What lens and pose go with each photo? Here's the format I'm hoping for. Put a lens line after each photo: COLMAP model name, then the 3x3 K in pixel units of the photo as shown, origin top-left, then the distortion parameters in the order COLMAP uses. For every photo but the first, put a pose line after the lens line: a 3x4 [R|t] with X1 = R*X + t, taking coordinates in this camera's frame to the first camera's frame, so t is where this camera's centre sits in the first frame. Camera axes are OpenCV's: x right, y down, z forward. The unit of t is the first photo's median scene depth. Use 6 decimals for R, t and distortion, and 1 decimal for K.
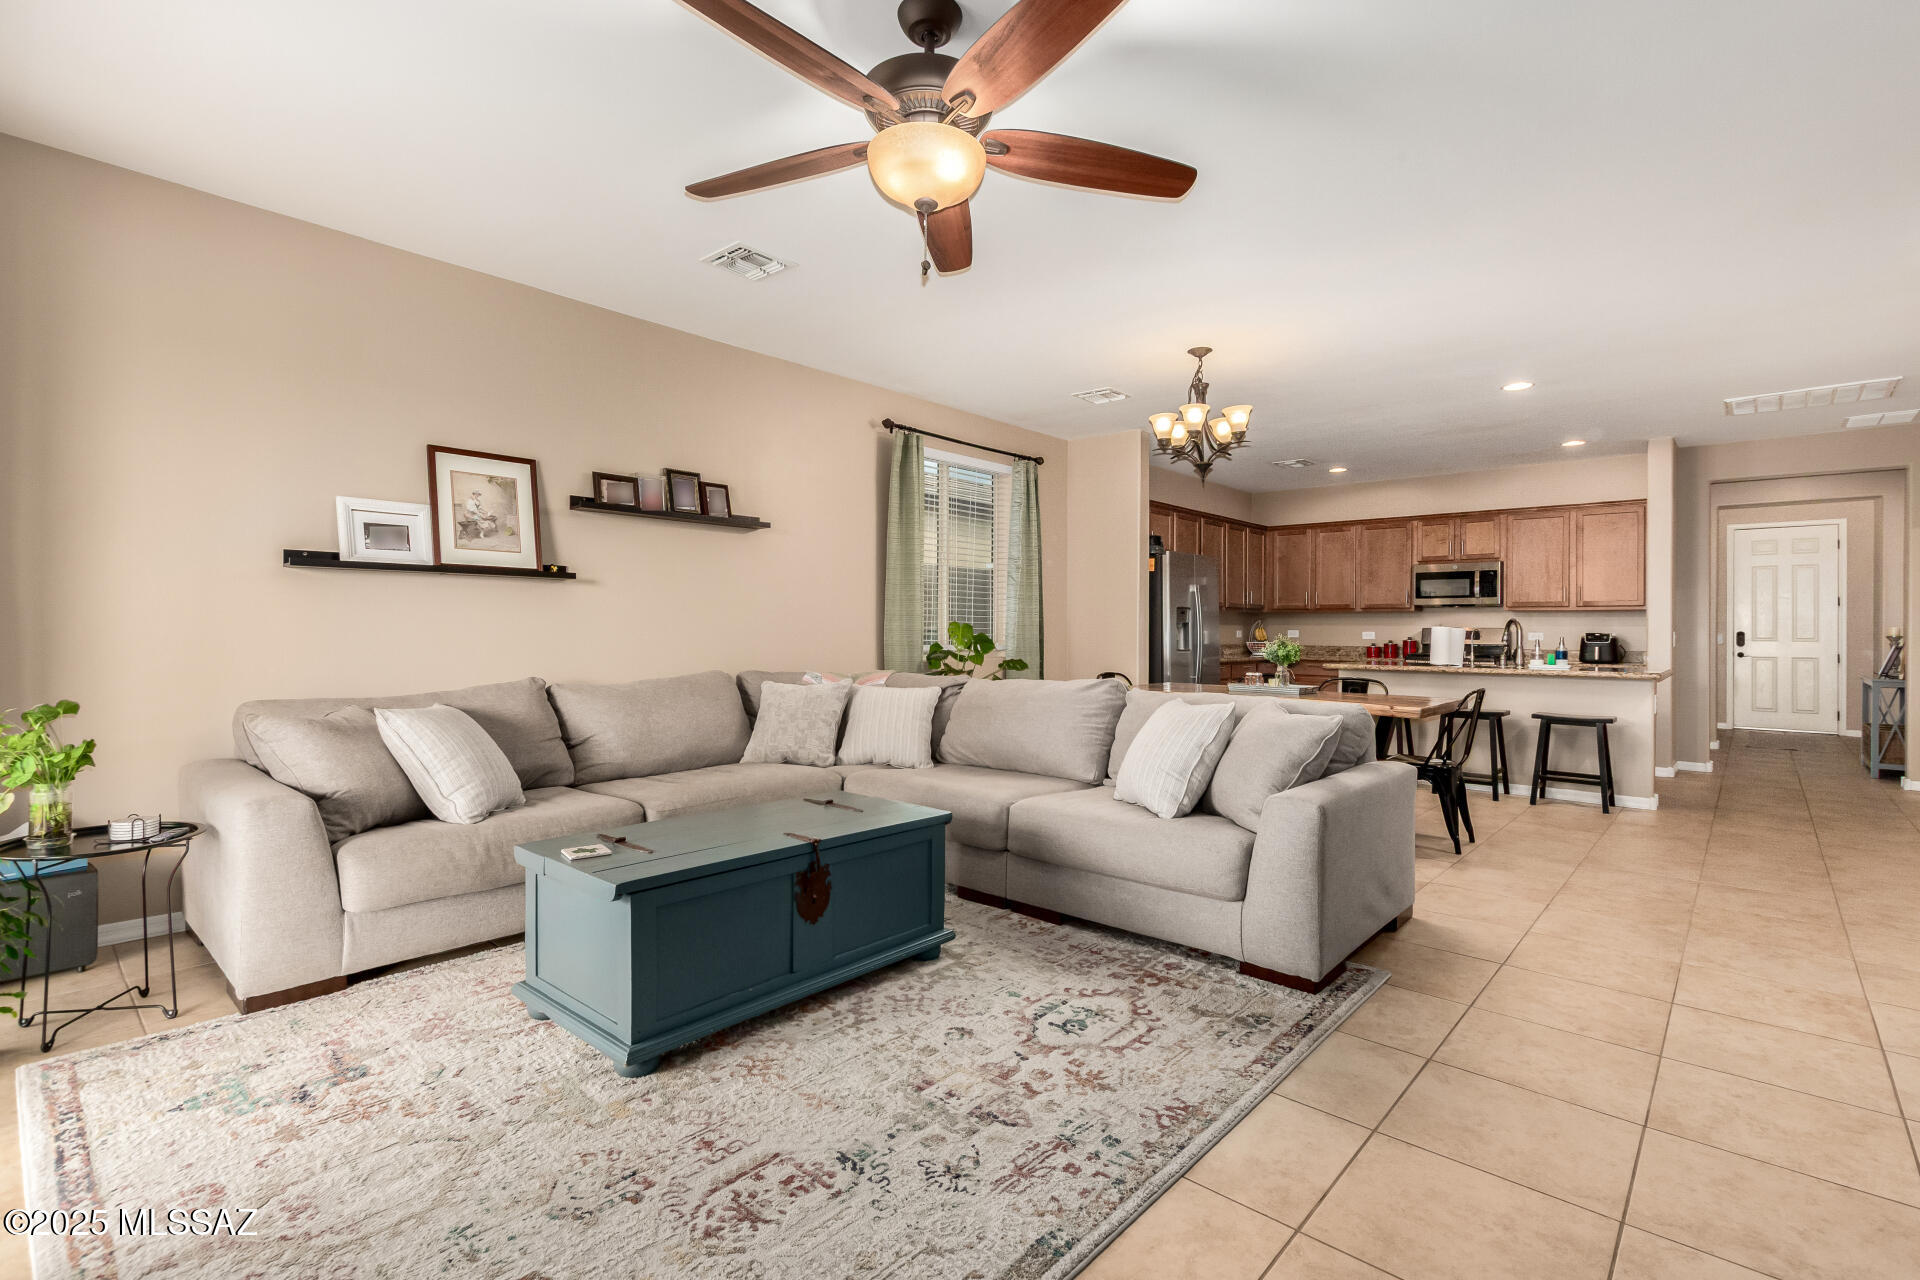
lens RADIAL K [[881.8, 0, 959.5], [0, 881.8, 638.8], [0, 0, 1]] dist [0.001139, 0.000046]
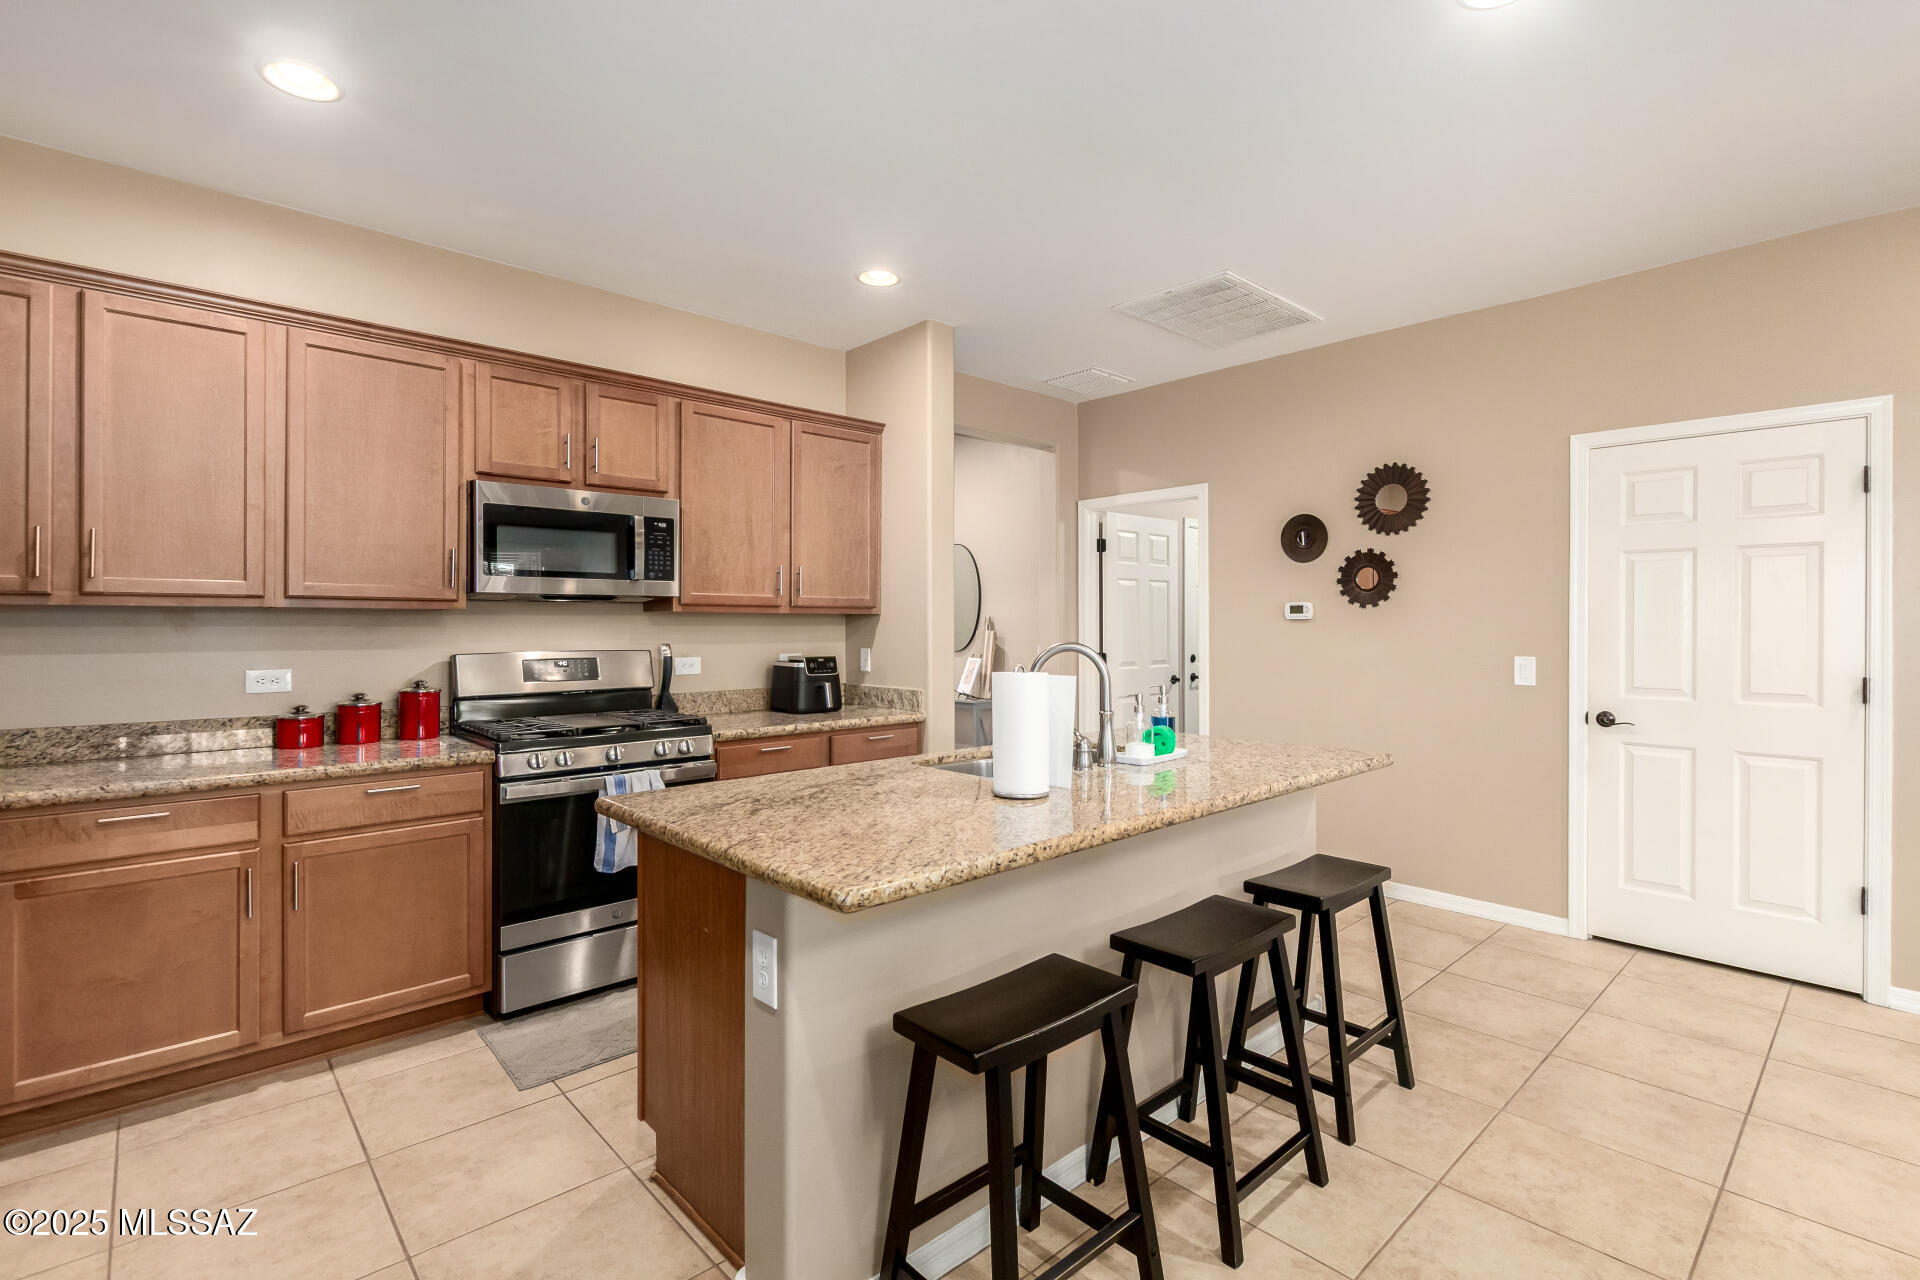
lens RADIAL K [[881.8, 0, 959.2], [0, 881.8, 627.2], [0, 0, 1]] dist [0.001139, 0.000046]
pose [[0.097719, -0.016182, 0.995082, 0.187823], [0.004953, 0.999863, 0.015773, -0.030568], [-0.995202, 0.003387, 0.097786, 0.801855]]
